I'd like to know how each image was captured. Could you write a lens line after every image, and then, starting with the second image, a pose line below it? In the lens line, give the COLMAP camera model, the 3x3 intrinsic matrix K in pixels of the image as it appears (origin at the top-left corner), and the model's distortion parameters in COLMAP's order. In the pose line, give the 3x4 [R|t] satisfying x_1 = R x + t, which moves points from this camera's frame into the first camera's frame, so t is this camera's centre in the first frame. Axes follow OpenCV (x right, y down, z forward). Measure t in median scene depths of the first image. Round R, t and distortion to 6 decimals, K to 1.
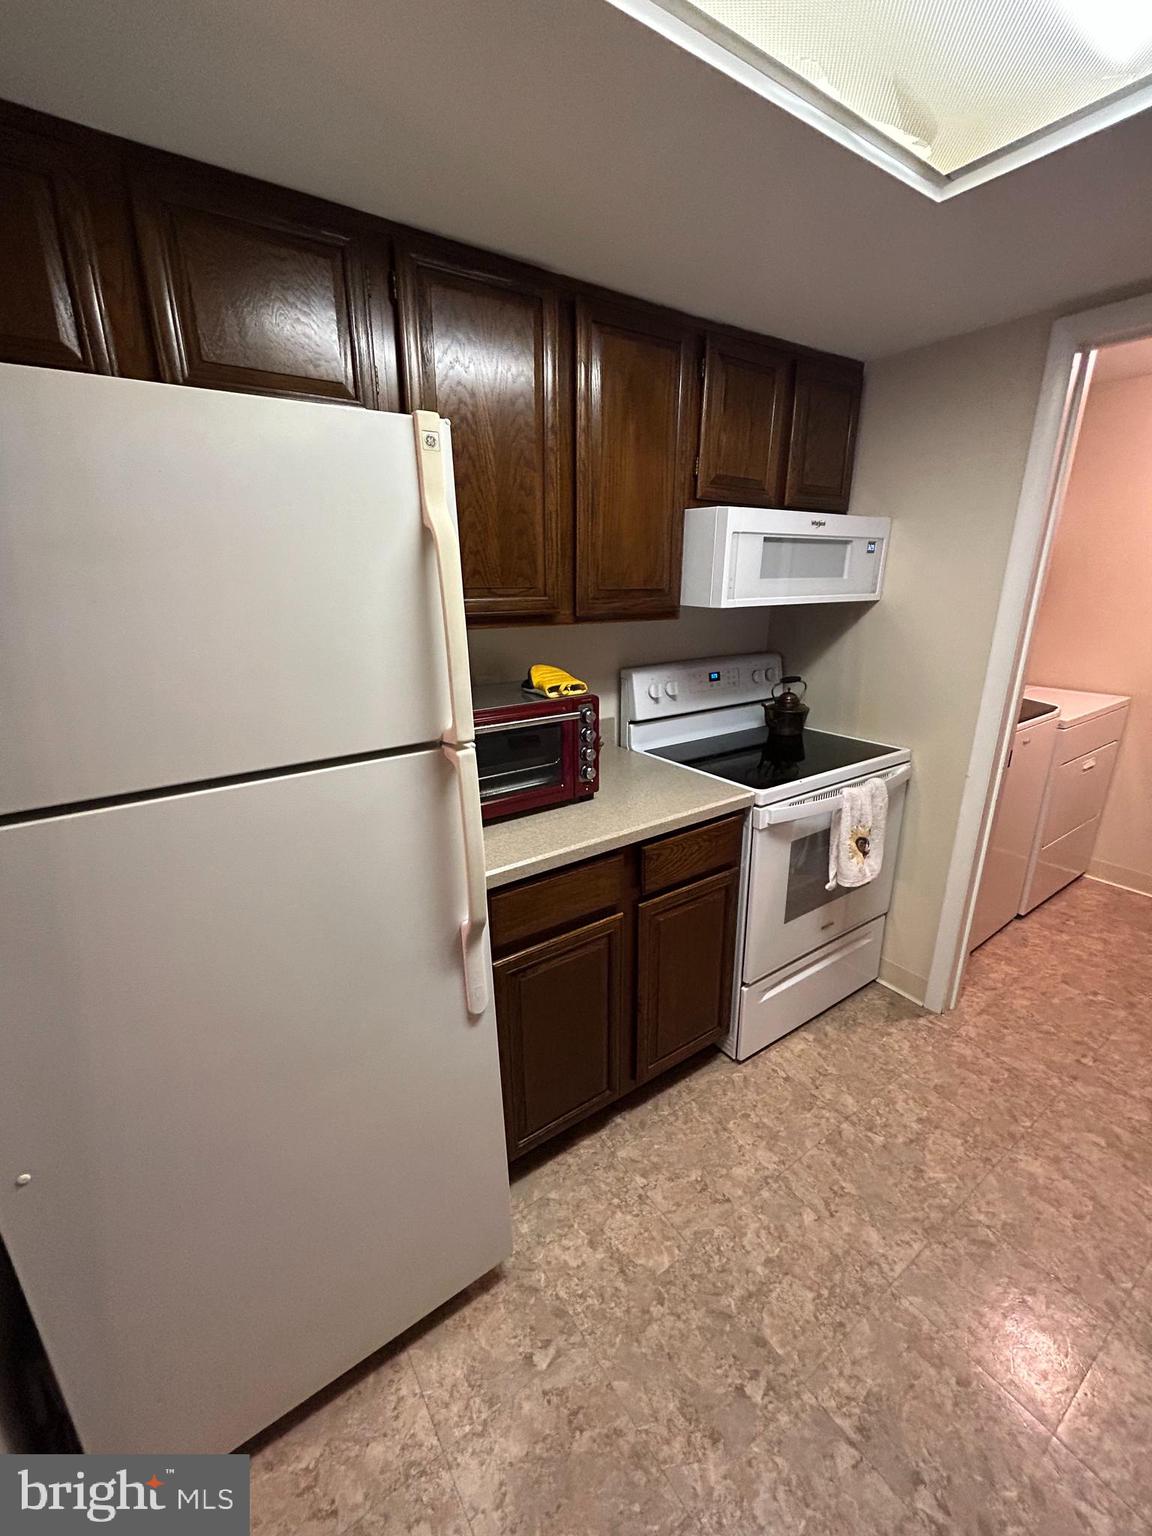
lens RADIAL K [[622.5, 0, 576.9], [0, 622.5, 757.9], [0, 0, 1]] dist [0.004802, -0.000564]
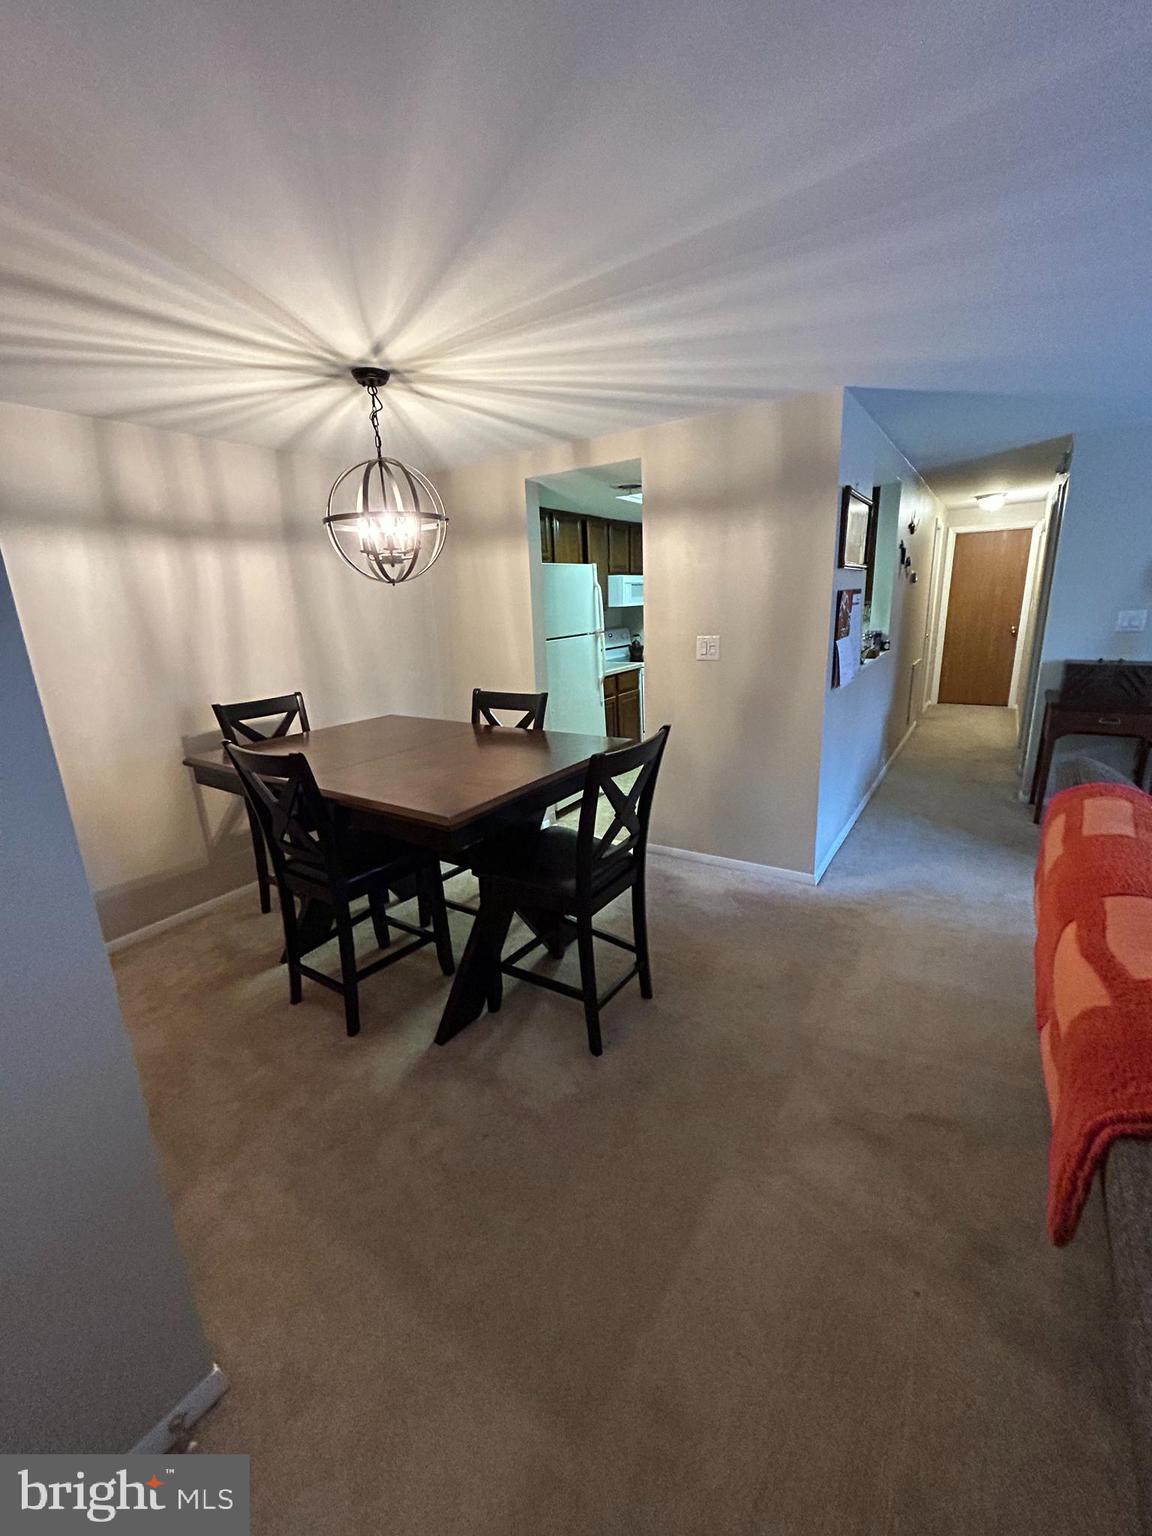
lens RADIAL K [[622.5, 0, 578.4], [0, 622.5, 763.1], [0, 0, 1]] dist [0.004802, -0.000564]
pose [[0.931260, -0.123337, 0.342845, -1.135832], [0.131400, 0.991329, -0.000292, 0.504994], [-0.339837, 0.045322, 0.939392, -1.809851]]
